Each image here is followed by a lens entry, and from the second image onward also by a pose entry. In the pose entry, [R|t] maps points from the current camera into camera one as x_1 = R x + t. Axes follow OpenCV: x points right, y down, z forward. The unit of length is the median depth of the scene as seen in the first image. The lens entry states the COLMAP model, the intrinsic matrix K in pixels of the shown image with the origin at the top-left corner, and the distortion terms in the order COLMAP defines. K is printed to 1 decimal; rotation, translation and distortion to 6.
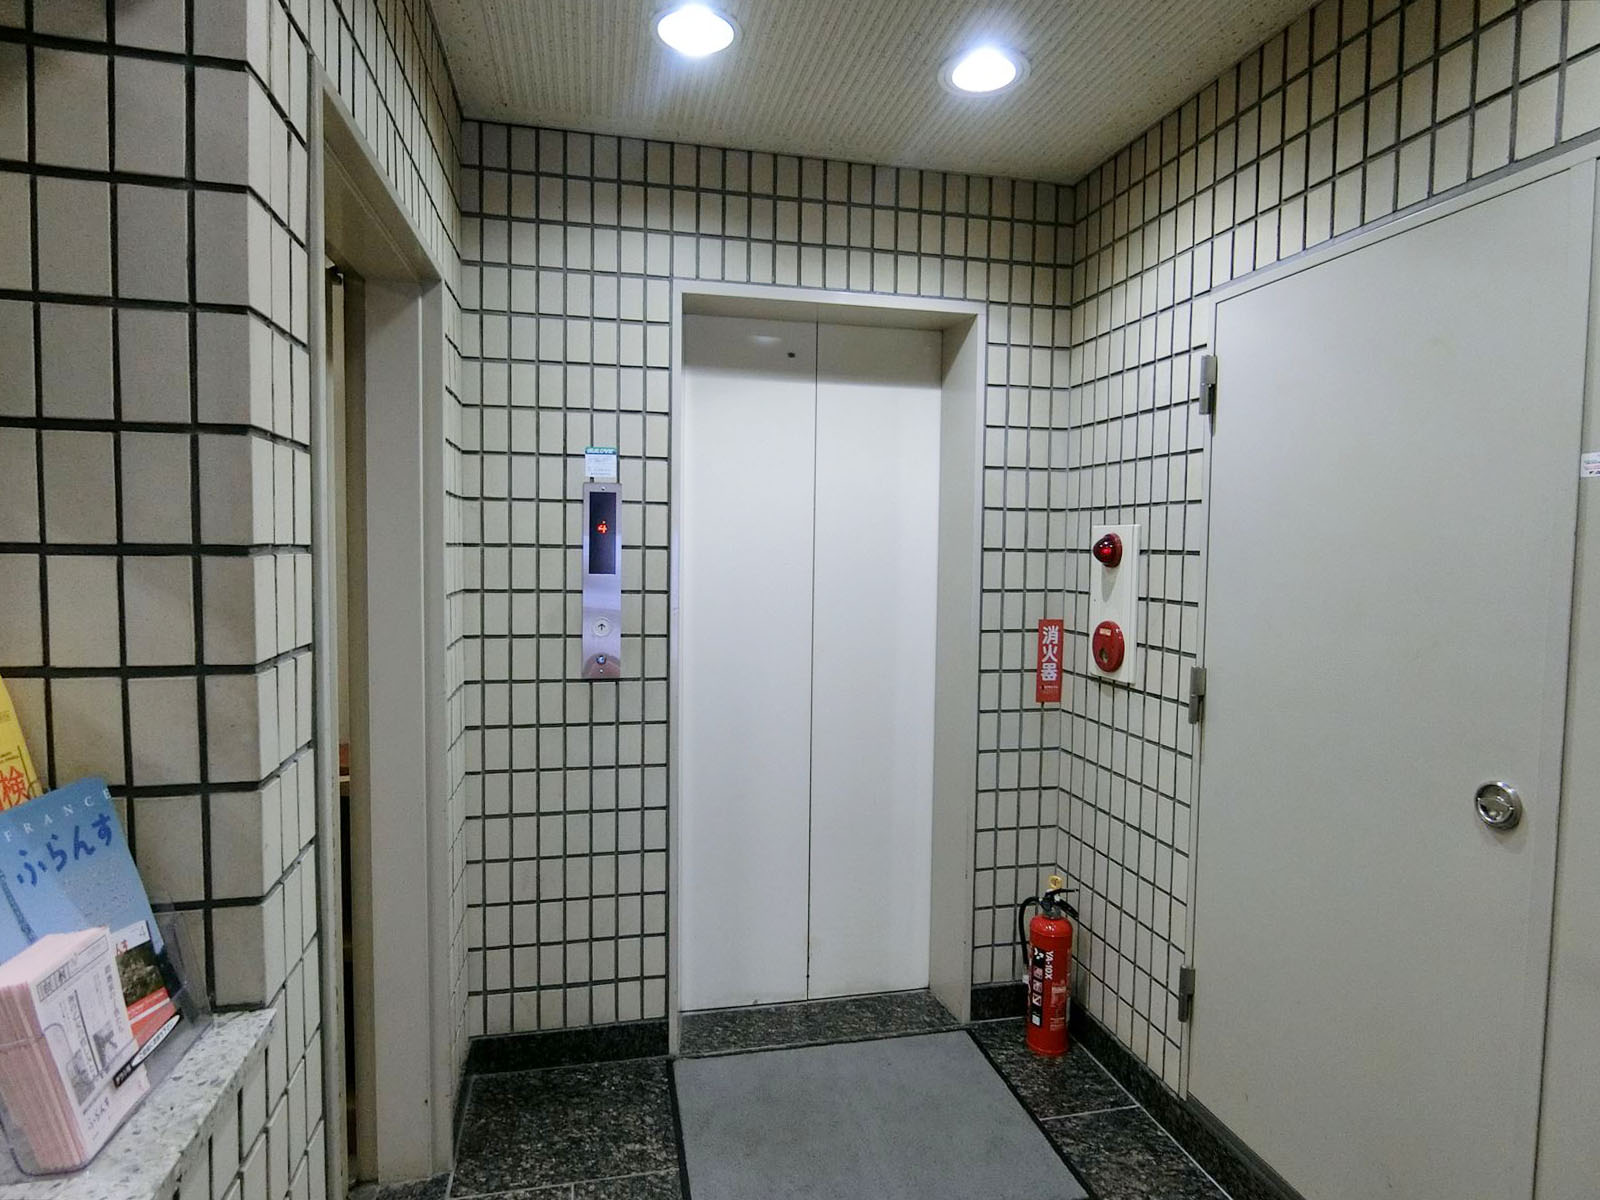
lens RADIAL K [[890.2, 0, 797.3], [0, 890.2, 595.6], [0, 0, 1]] dist [-0.019979, -0.000392]
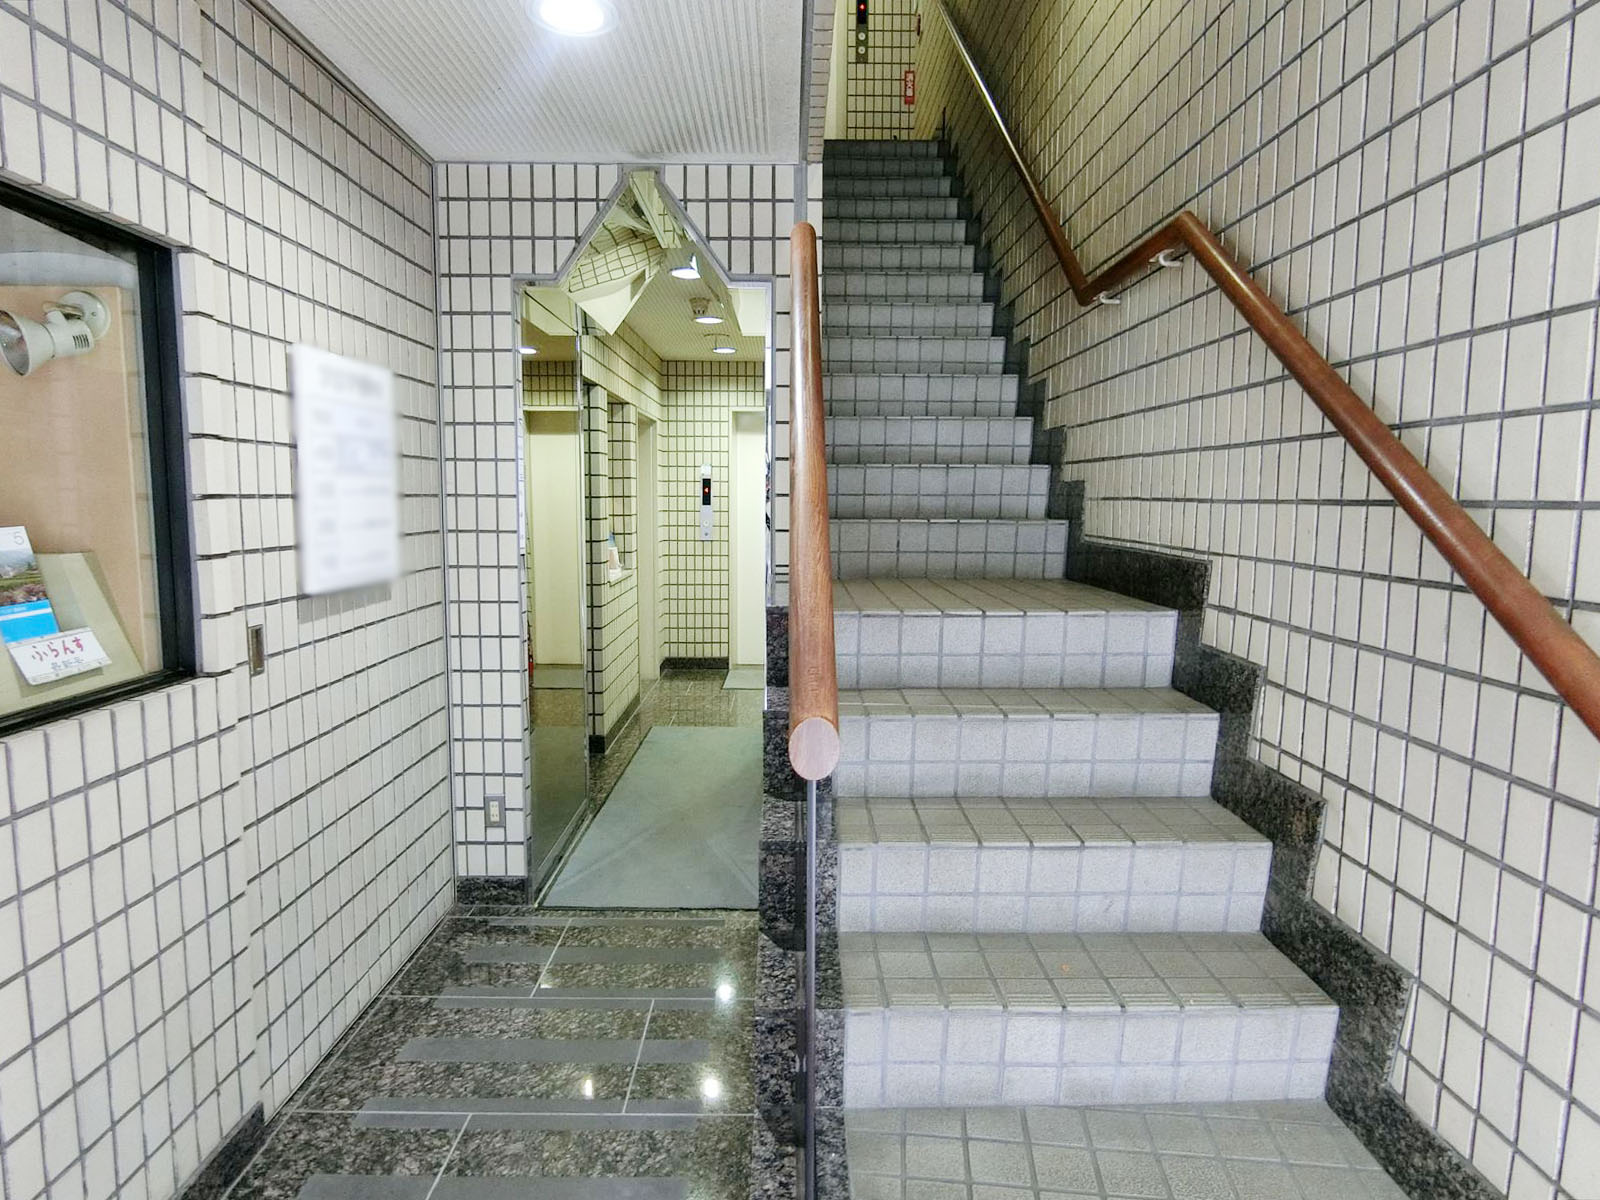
lens RADIAL K [[890.2, 0, 800.5], [0, 890.2, 591.2], [0, 0, 1]] dist [-0.019979, -0.000392]
pose [[0.976754, 0.017400, -0.213657, 0.746223], [-0.007073, 0.998774, 0.049001, 0.117150], [0.214247, -0.046351, 0.975679, -1.903378]]
